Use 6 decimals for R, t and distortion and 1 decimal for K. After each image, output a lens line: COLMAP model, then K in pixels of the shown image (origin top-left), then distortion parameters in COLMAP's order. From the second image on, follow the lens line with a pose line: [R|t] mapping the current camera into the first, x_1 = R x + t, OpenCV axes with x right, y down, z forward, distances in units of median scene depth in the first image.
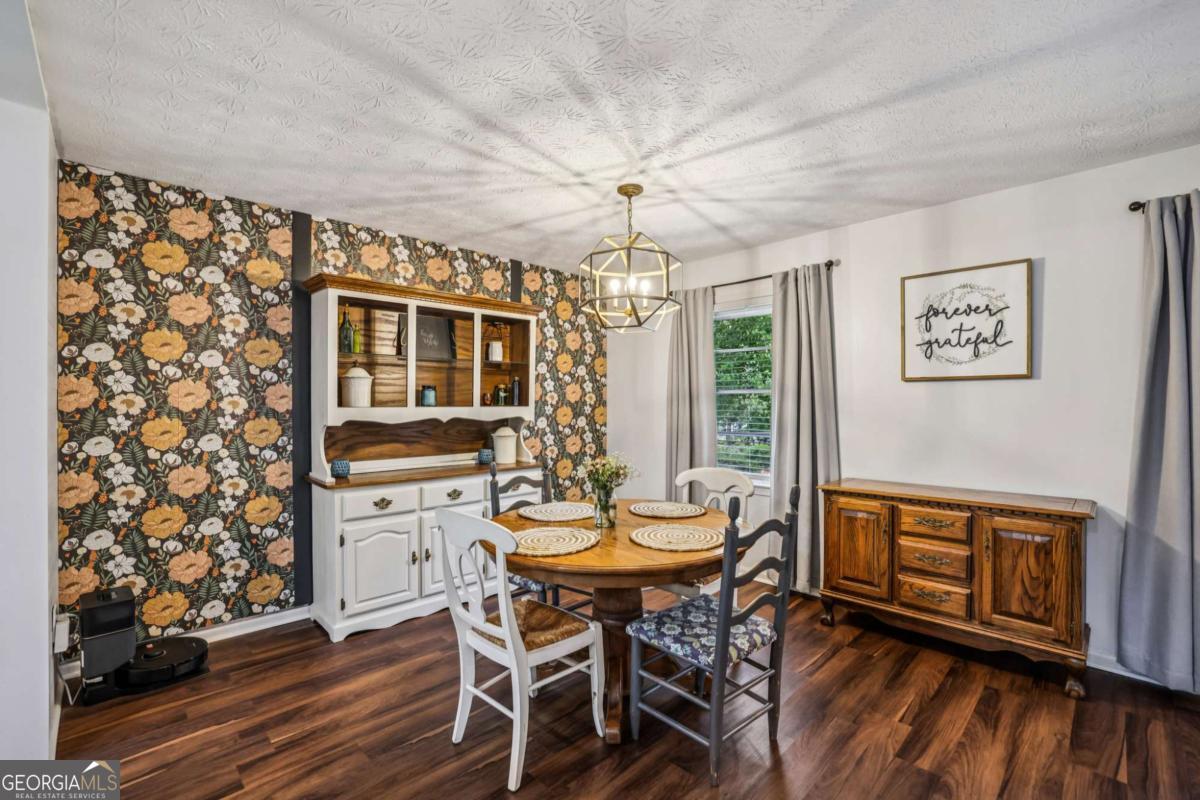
lens RADIAL K [[528.1, 0, 590.0], [0, 528.1, 405.8], [0, 0, 1]] dist [-0.037896, 0.013587]
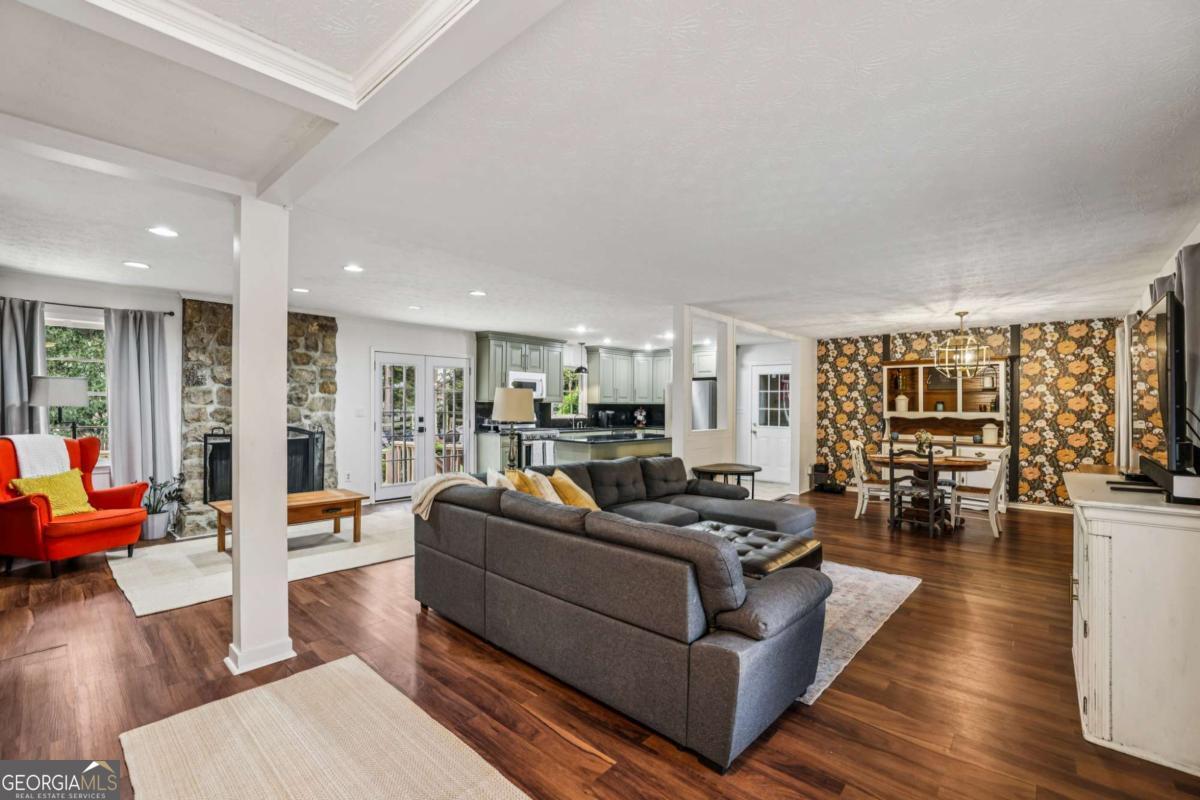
lens RADIAL K [[528.1, 0, 598.8], [0, 528.1, 402.4], [0, 0, 1]] dist [-0.037896, 0.013587]
pose [[0.062248, -0.001687, -0.998059, 2.047936], [-0.006018, 0.999980, -0.002066, -0.027983], [0.998043, 0.006135, 0.062236, -0.597120]]
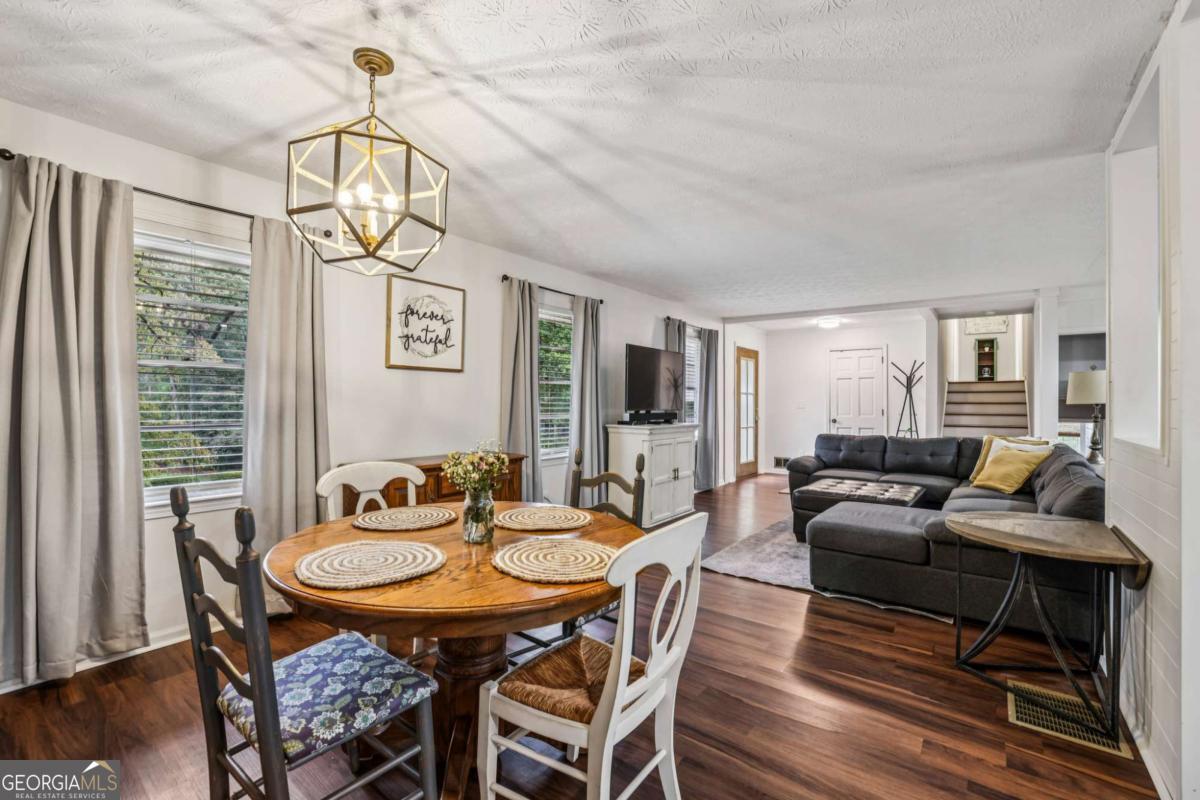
lens RADIAL K [[528.1, 0, 602.4], [0, 528.1, 404.4], [0, 0, 1]] dist [-0.037896, 0.013587]
pose [[-0.158320, -0.011667, 0.987319, -0.607737], [-0.009578, 0.999901, 0.010280, 0.015472], [-0.987341, -0.007829, -0.158416, 0.784718]]
